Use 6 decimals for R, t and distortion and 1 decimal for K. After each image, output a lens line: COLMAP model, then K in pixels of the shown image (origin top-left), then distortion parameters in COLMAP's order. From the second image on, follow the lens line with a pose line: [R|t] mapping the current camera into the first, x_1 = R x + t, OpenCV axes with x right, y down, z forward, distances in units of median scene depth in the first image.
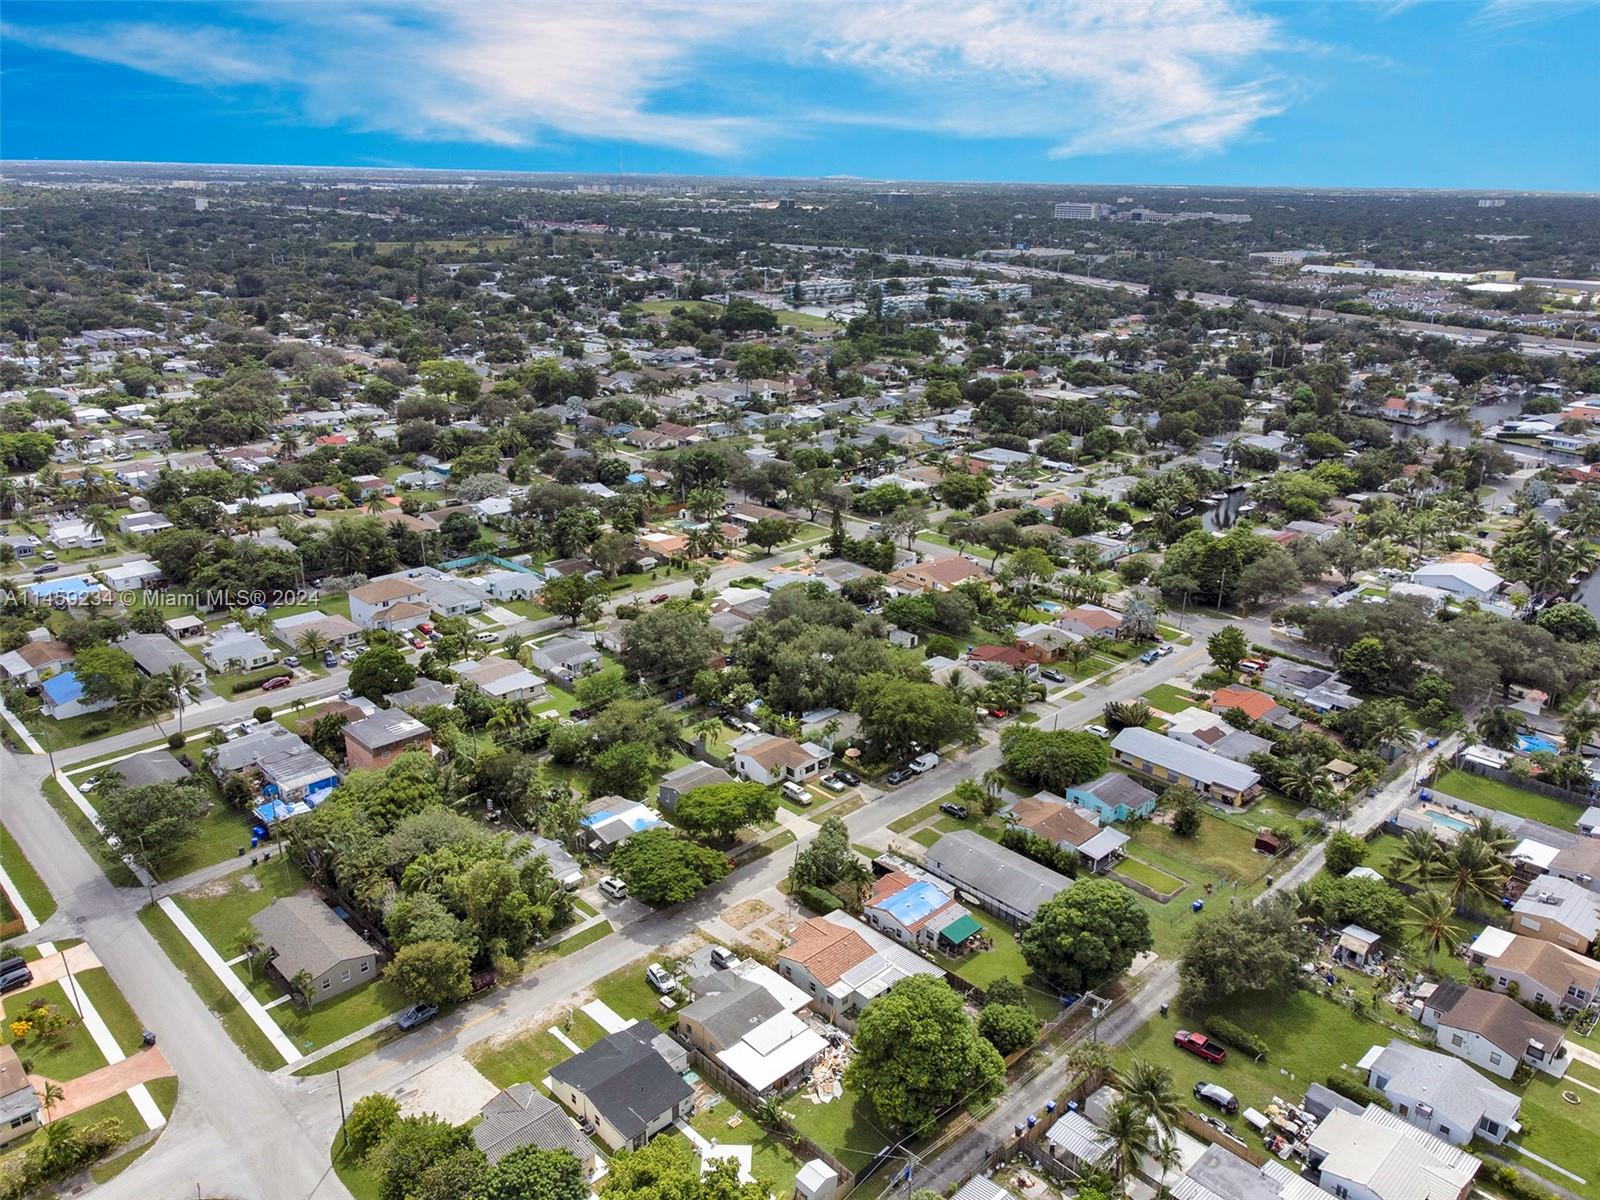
lens RADIAL K [[1189.1, 0, 792.8], [0, 1189.1, 601.9], [0, 0, 1]] dist [0.027727, -0.015871]
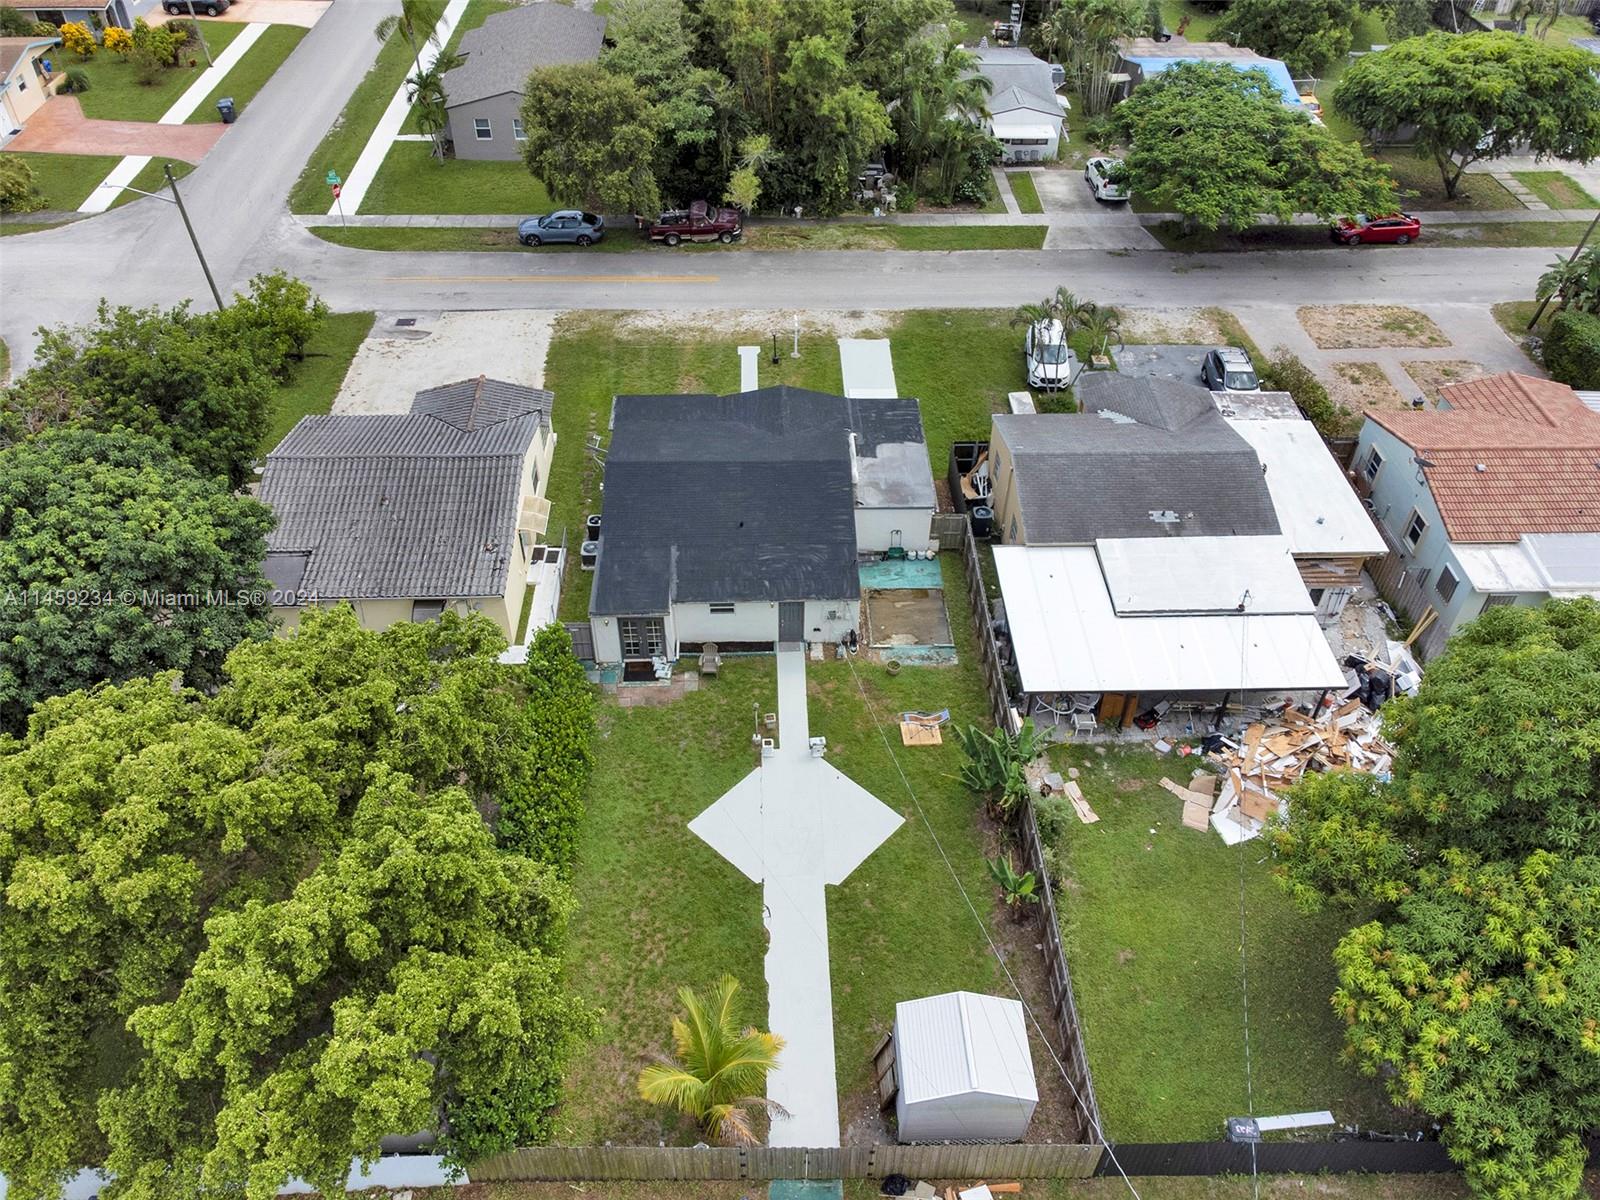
lens RADIAL K [[1189.1, 0, 803.6], [0, 1189.1, 589.1], [0, 0, 1]] dist [0.027727, -0.015871]
pose [[0.740807, 0.444247, -0.503835, 0.045719], [-0.227698, 0.871740, 0.433848, 0.168391], [0.631949, -0.206675, 0.746945, 0.467555]]
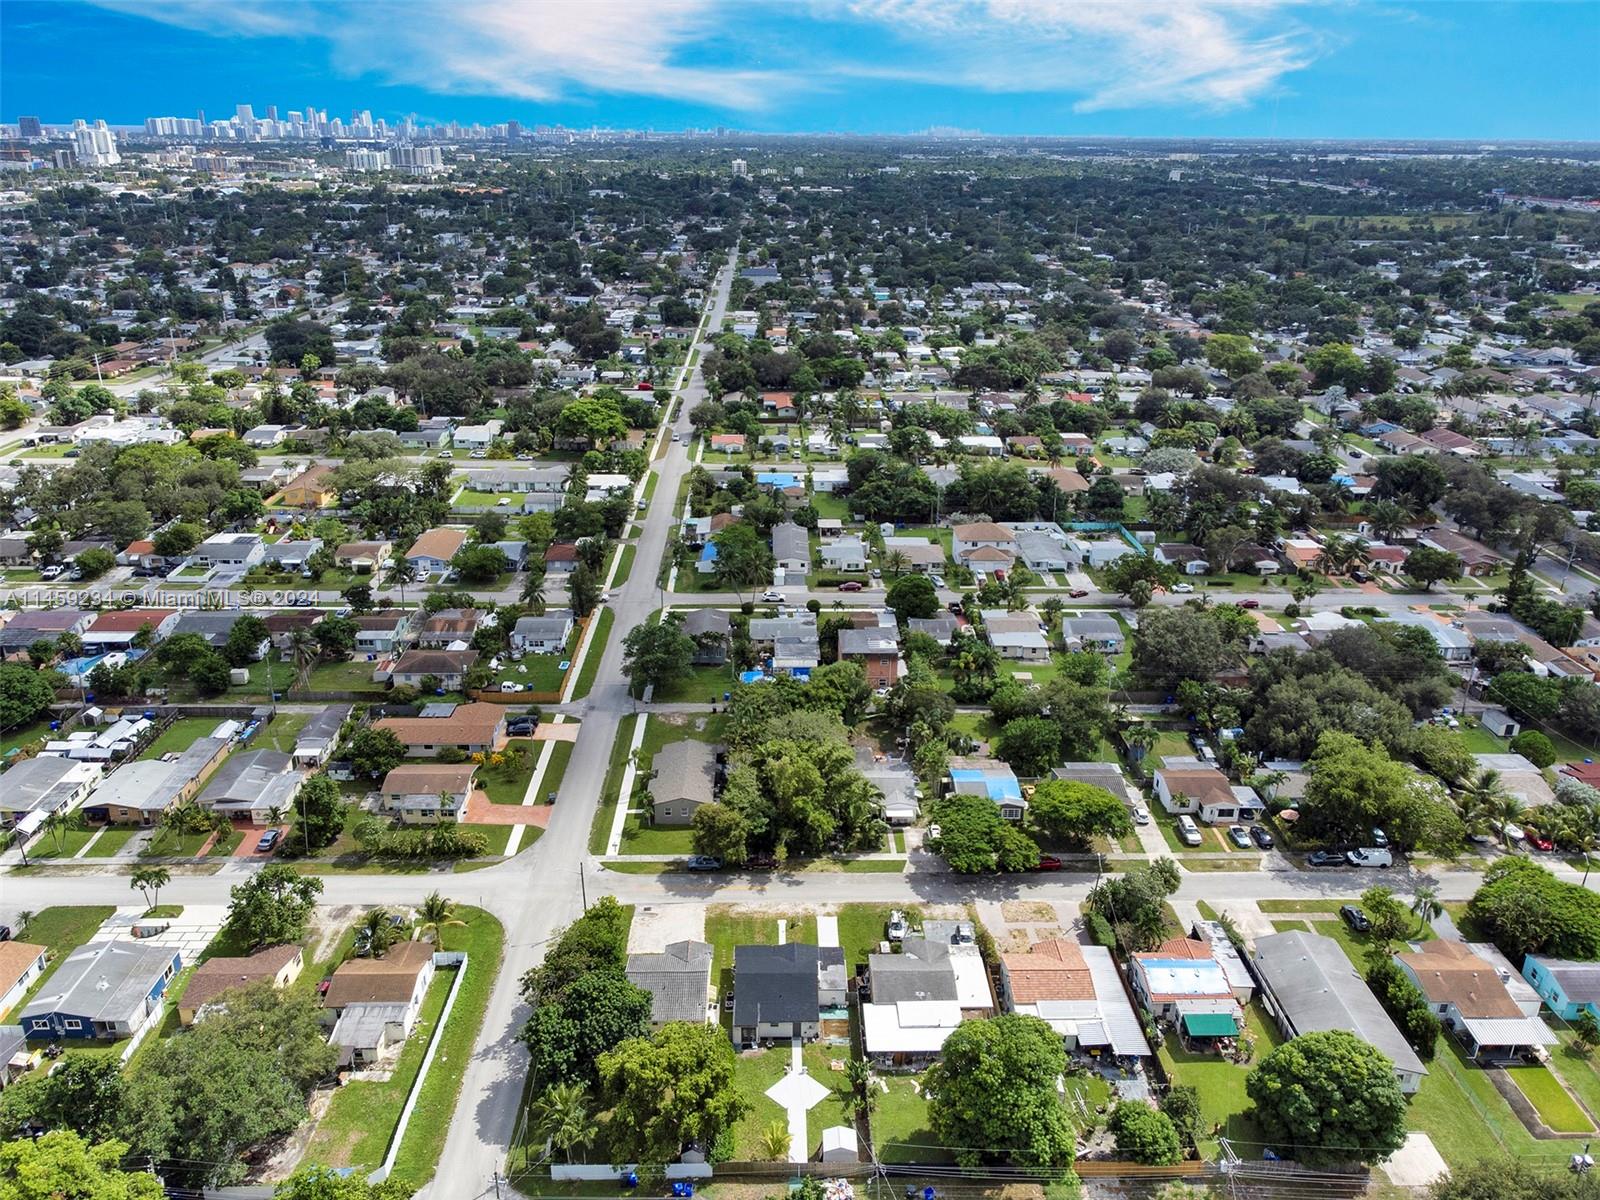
lens RADIAL K [[1189.1, 0, 805.2], [0, 1189.1, 595.2], [0, 0, 1]] dist [0.027727, -0.015871]
pose [[0.733835, 0.238133, -0.636222, 0.304612], [-0.228014, 0.968558, 0.099526, -0.032425], [0.639918, 0.072033, 0.765060, 0.105684]]
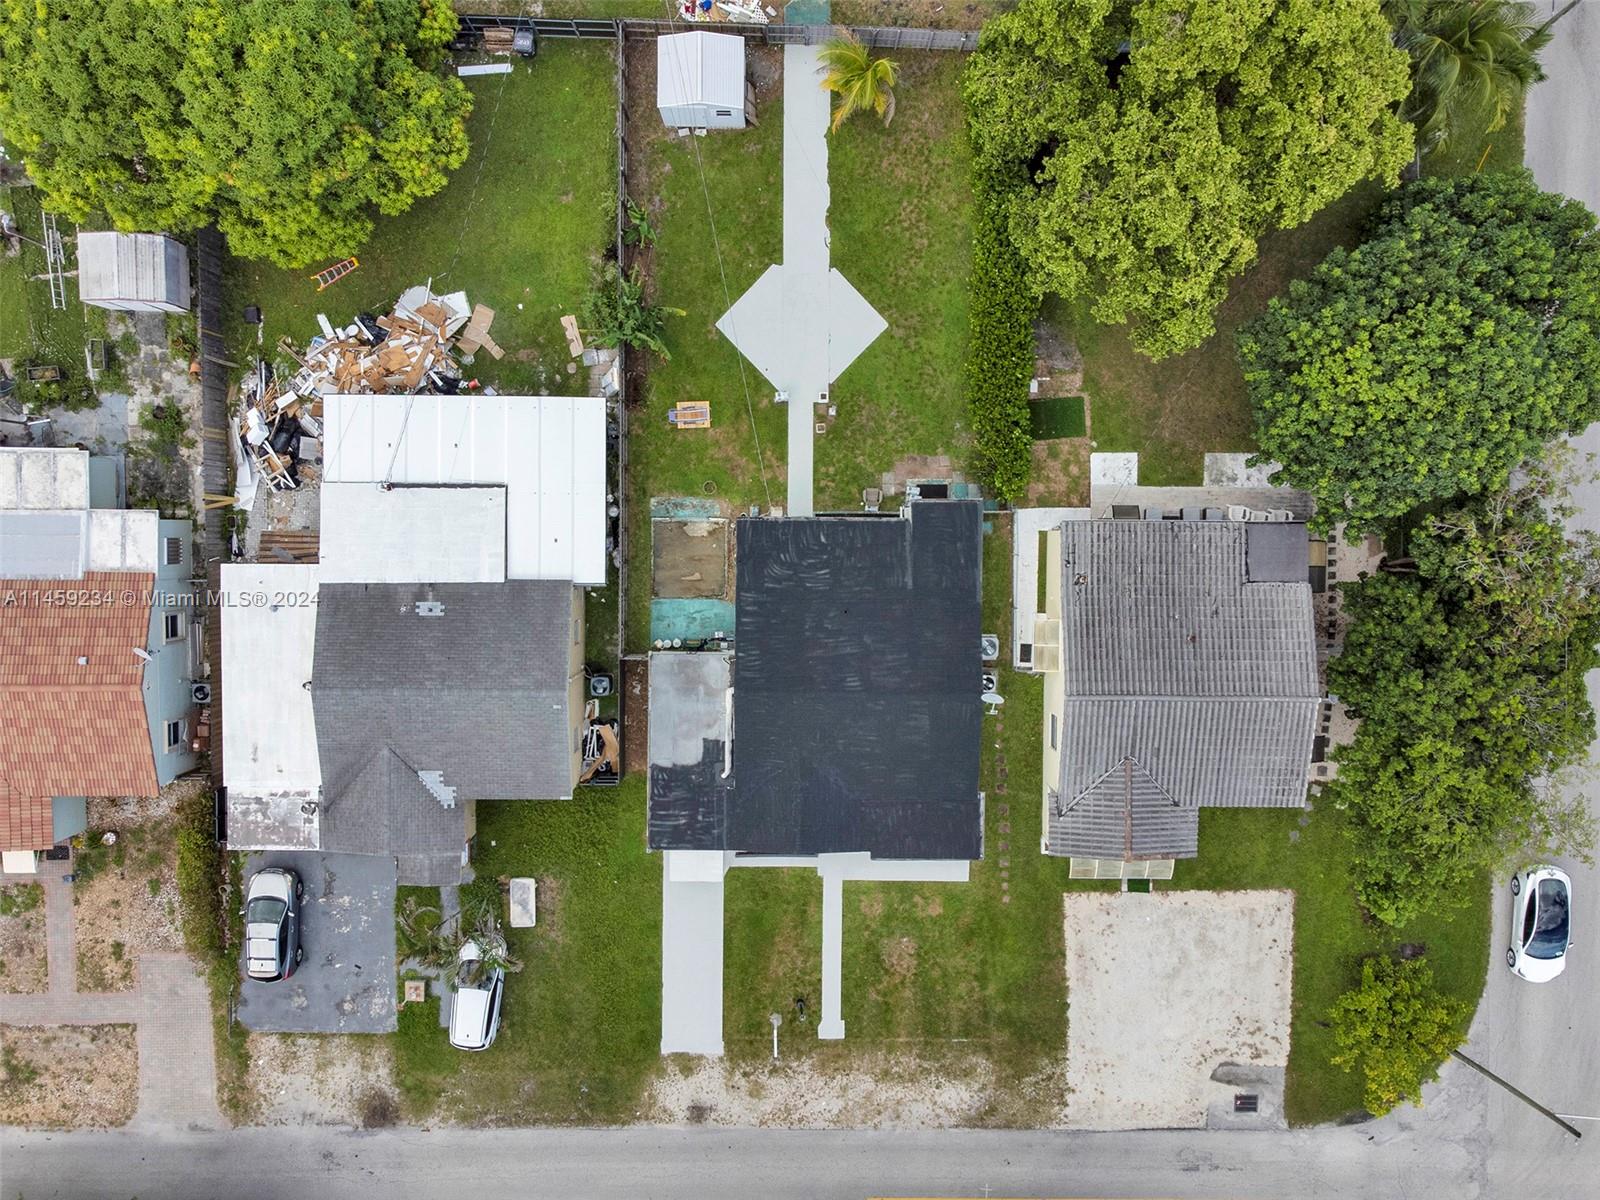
lens RADIAL K [[1189.1, 0, 800.3], [0, 1189.1, 605.1], [0, 0, 1]] dist [0.027727, -0.015871]
pose [[-0.709993, -0.700426, -0.072892, -0.054565], [0.214757, -0.313935, 0.924837, 0.045233], [-0.670664, 0.640974, 0.373313, 0.546520]]
